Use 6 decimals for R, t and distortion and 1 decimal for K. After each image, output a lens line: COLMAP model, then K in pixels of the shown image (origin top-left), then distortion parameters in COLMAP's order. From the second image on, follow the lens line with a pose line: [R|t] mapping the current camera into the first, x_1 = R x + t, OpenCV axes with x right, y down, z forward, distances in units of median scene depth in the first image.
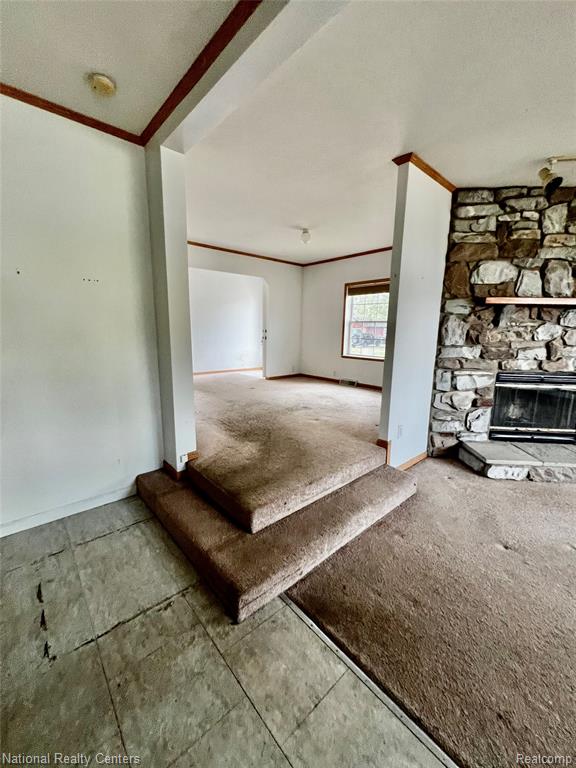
lens RADIAL K [[306.9, 0, 287.4], [0, 306.9, 382.8], [0, 0, 1]] dist [-0.001177, -0.000029]
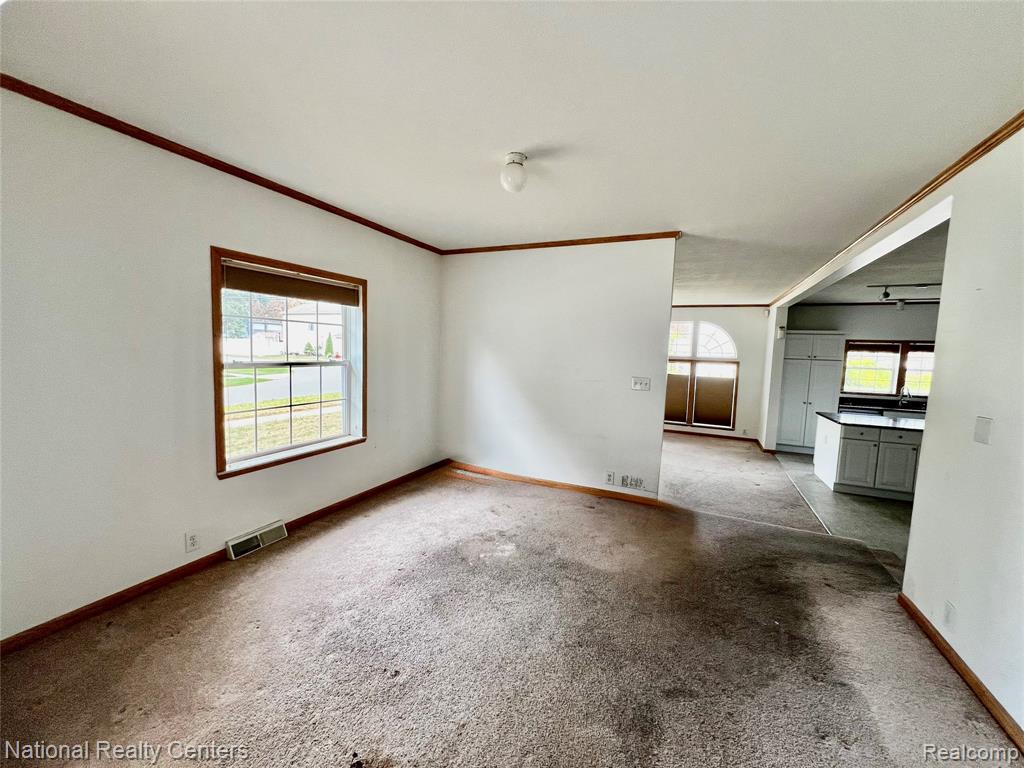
lens RADIAL K [[410.6, 0, 511.3], [0, 410.6, 385.7], [0, 0, 1]] dist [-0.002050, 0.000609]
pose [[-0.398798, -0.110272, 0.910385, -0.613687], [0.122847, 0.977372, 0.172199, -0.418543], [-0.908773, 0.180511, -0.376228, 1.718239]]
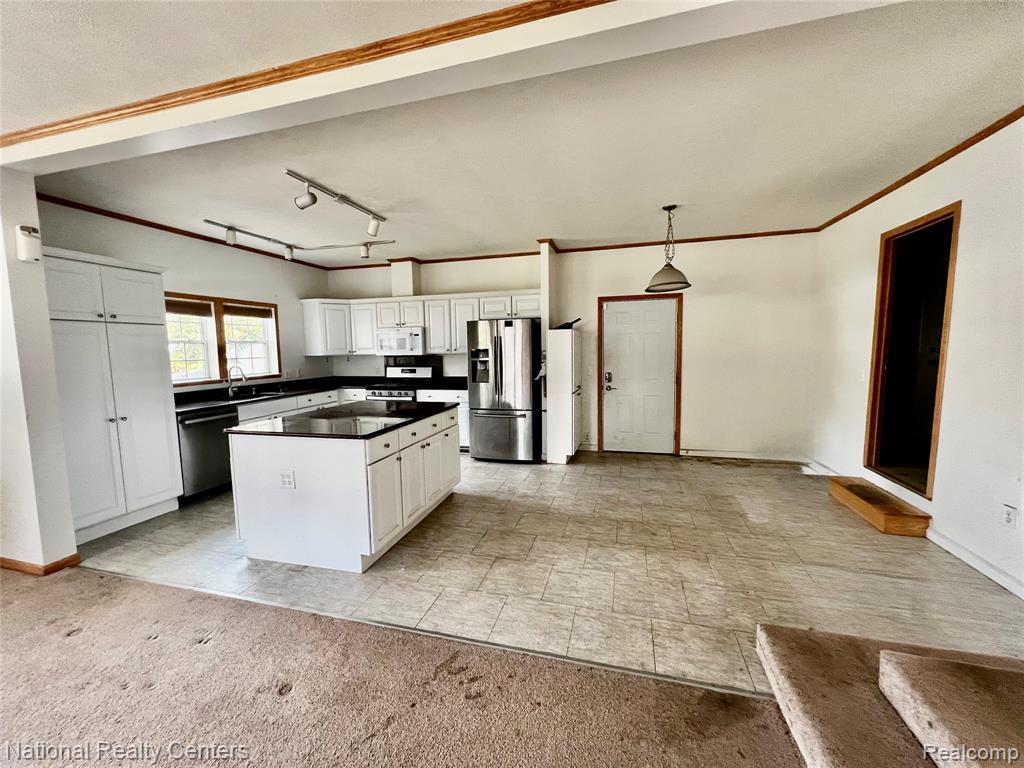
lens RADIAL K [[409.2, 0, 510.8], [0, 409.2, 385.6], [0, 0, 1]] dist [-0.001177, -0.000029]
pose [[-0.842695, 0.047242, -0.536314, 0.550715], [-0.091446, 0.969109, 0.229052, -0.125247], [0.530568, 0.242065, -0.812344, 0.679699]]
